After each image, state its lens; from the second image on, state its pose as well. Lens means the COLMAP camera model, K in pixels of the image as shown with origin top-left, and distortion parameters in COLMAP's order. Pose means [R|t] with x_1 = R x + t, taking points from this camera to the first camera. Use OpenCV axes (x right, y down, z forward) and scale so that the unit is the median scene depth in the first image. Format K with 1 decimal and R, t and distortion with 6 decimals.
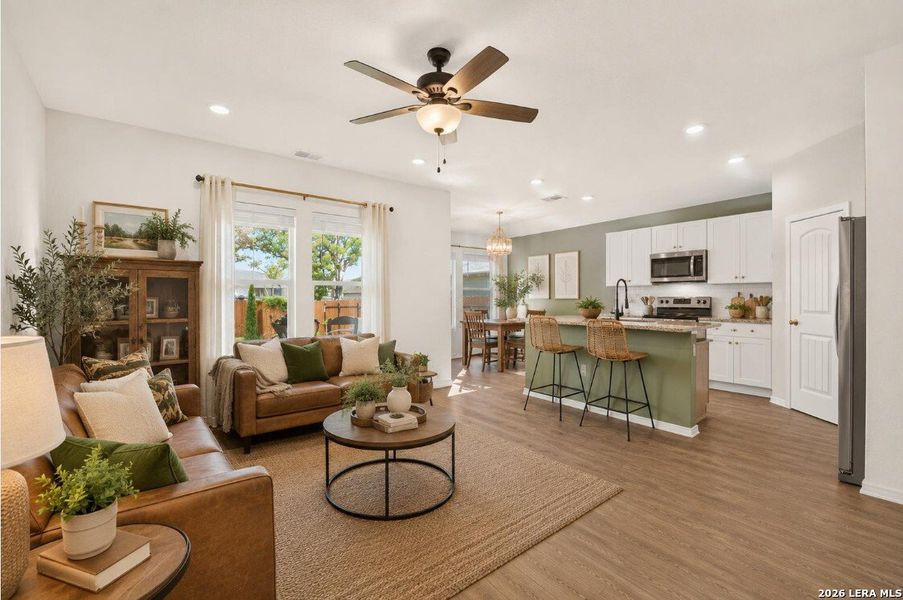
lens RADIAL K [[368.3, 0, 450.2], [0, 368.3, 296.8], [0, 0, 1]] dist [-0.003560, -0.000142]
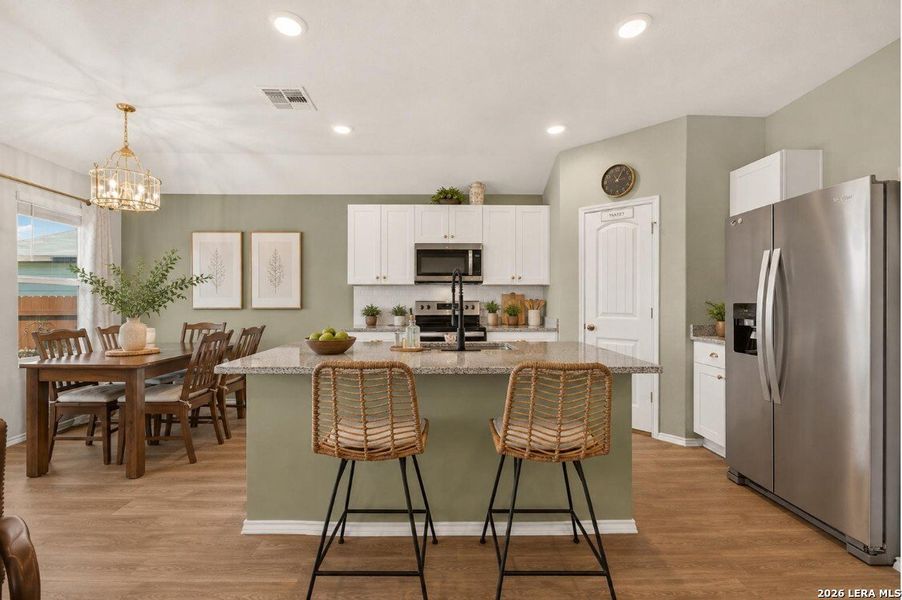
lens RADIAL K [[367.9, 0, 449.4], [0, 367.9, 299.0], [0, 0, 1]] dist [-0.003560, -0.000142]
pose [[0.615519, 0.001590, 0.788121, 0.003396], [0.006823, 0.999950, -0.007346, 0.002022], [-0.788093, 0.009899, 0.615477, 0.494617]]
